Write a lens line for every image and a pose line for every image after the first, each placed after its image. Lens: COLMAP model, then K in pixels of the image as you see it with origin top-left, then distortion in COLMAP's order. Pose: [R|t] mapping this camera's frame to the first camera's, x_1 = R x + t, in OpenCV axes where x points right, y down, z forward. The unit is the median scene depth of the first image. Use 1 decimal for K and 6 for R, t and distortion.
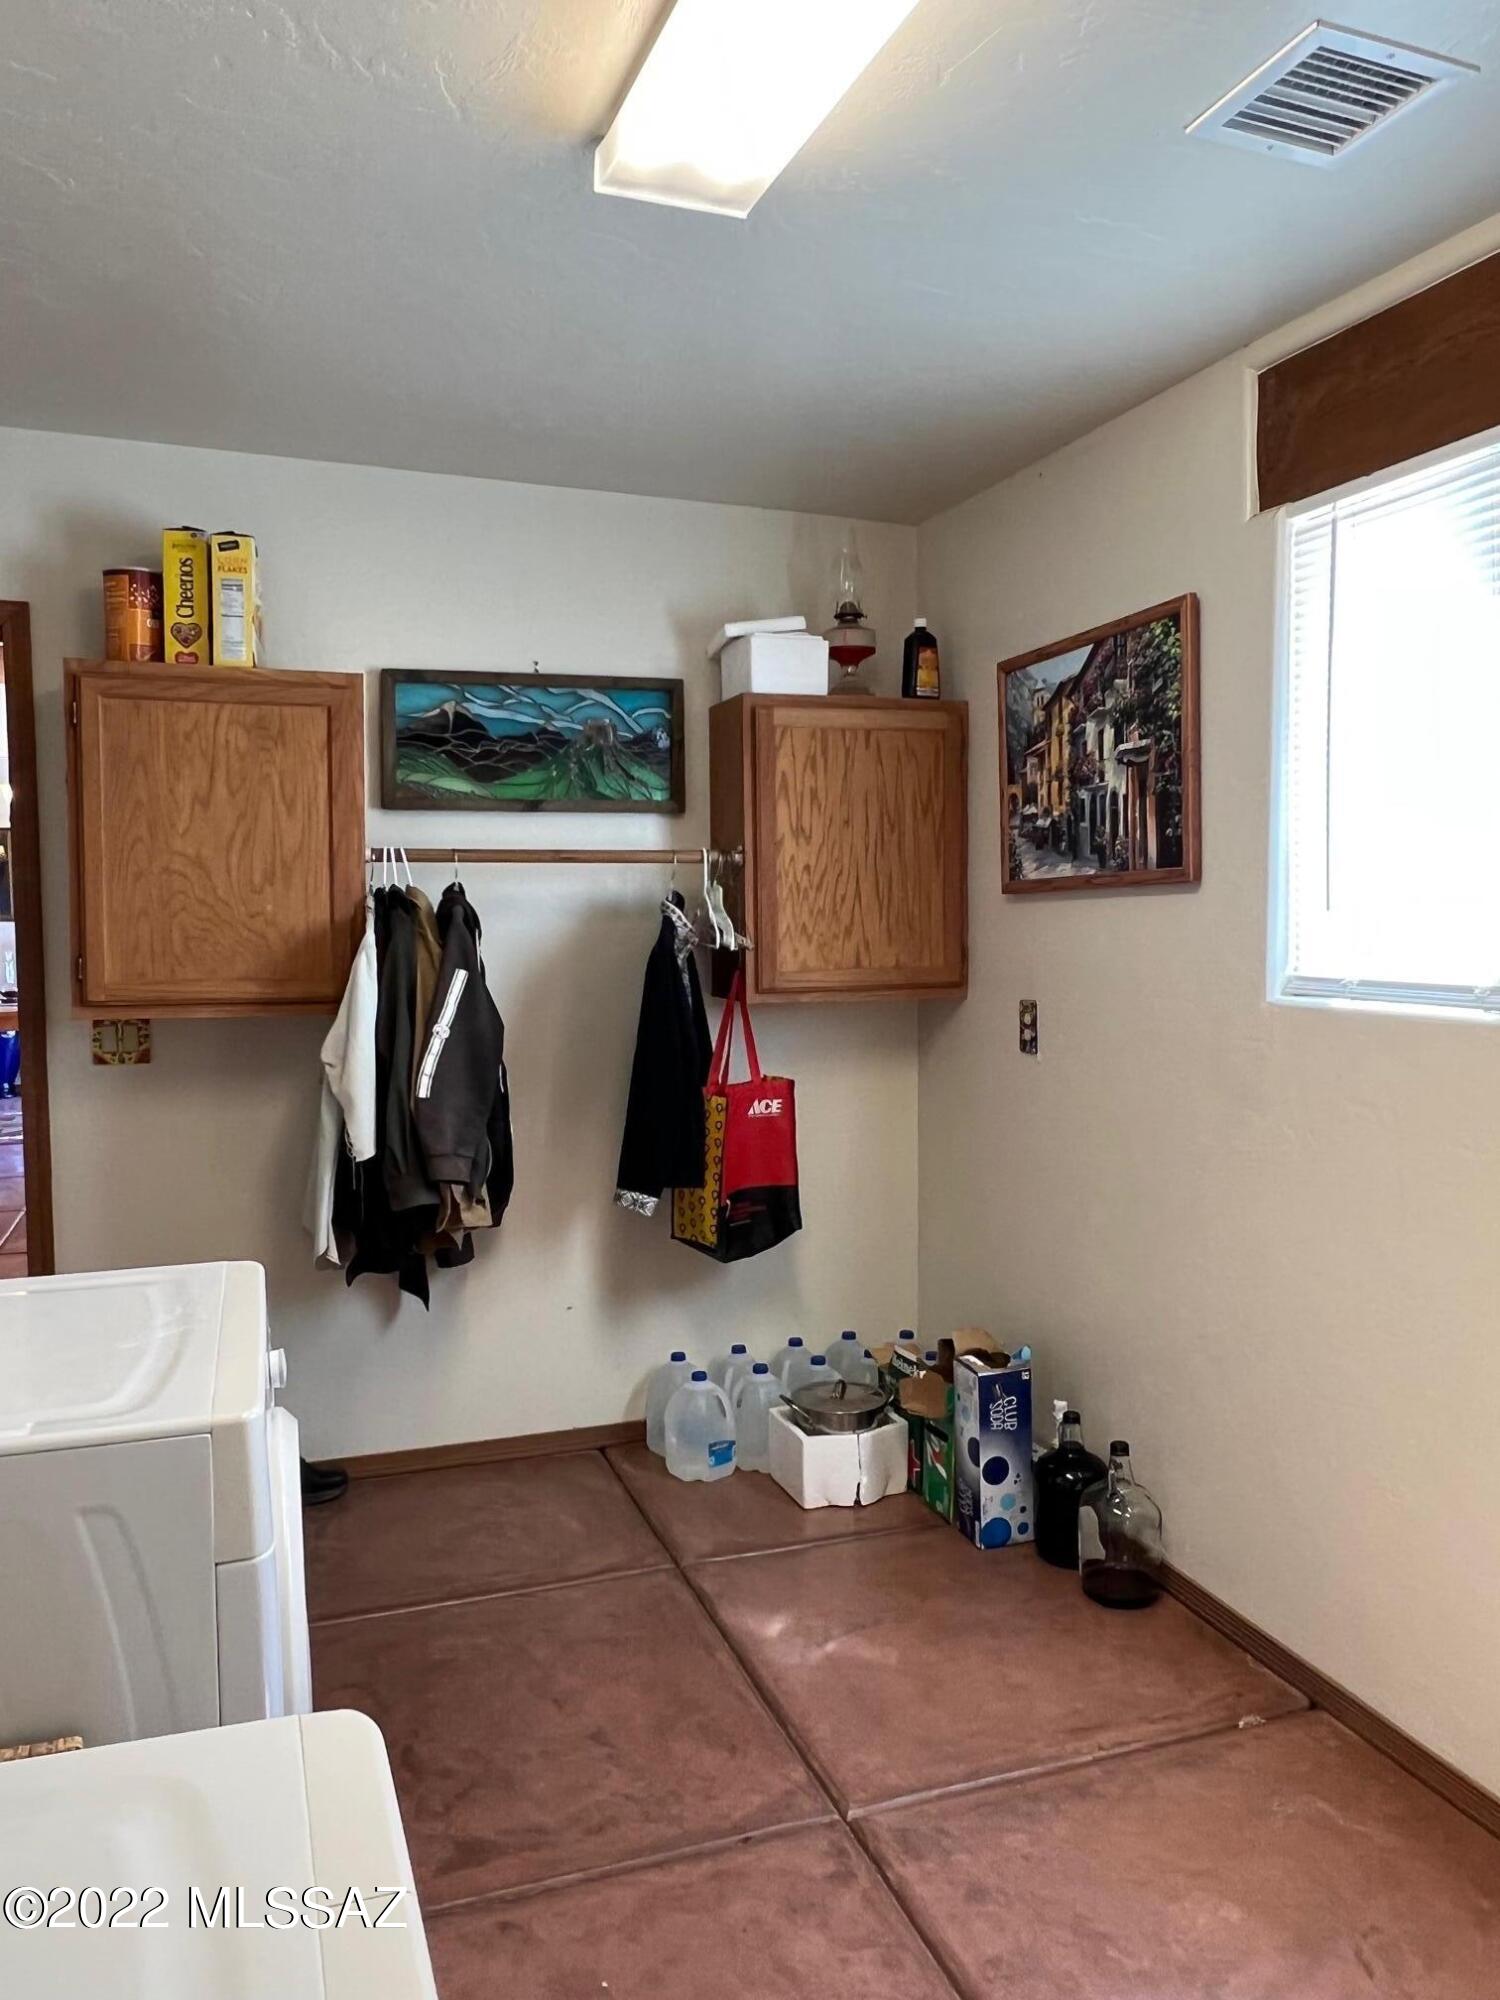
lens RADIAL K [[1471.0, 0, 746.4], [0, 1471.0, 995.5], [0, 0, 1]] dist [-0.001569, 0.001620]
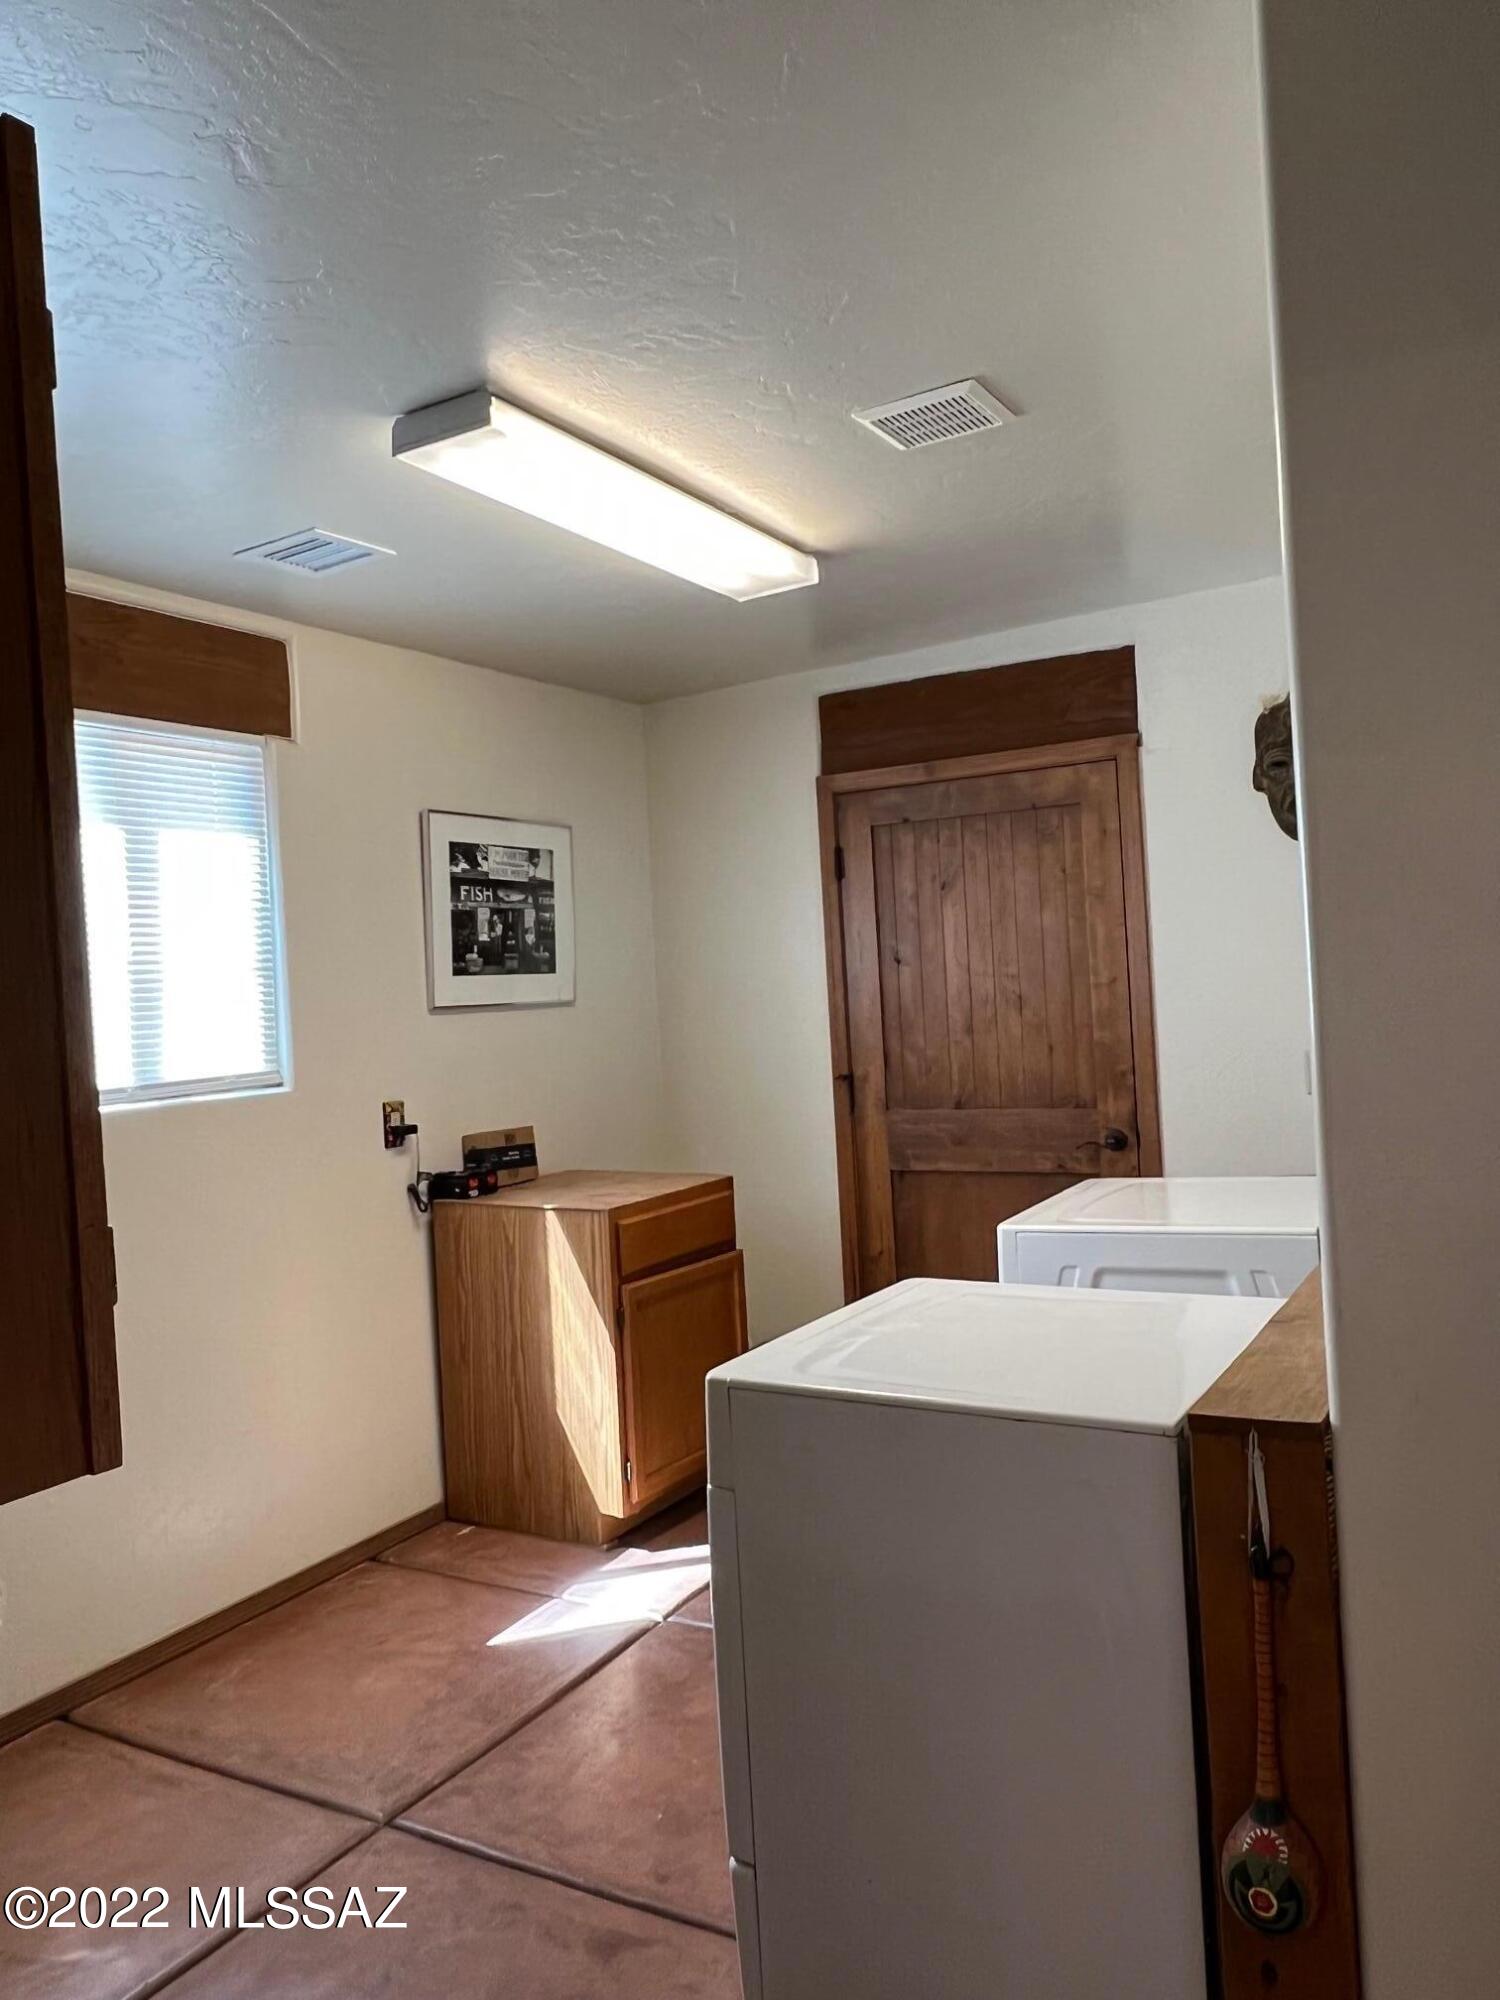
lens RADIAL K [[1471.0, 0, 746.8], [0, 1471.0, 996.9], [0, 0, 1]] dist [-0.001569, 0.001620]
pose [[-0.648346, 0.040976, 0.760242, -1.053502], [0.113976, 0.992522, 0.043705, -0.092436], [-0.752766, 0.114985, -0.648168, 1.531851]]
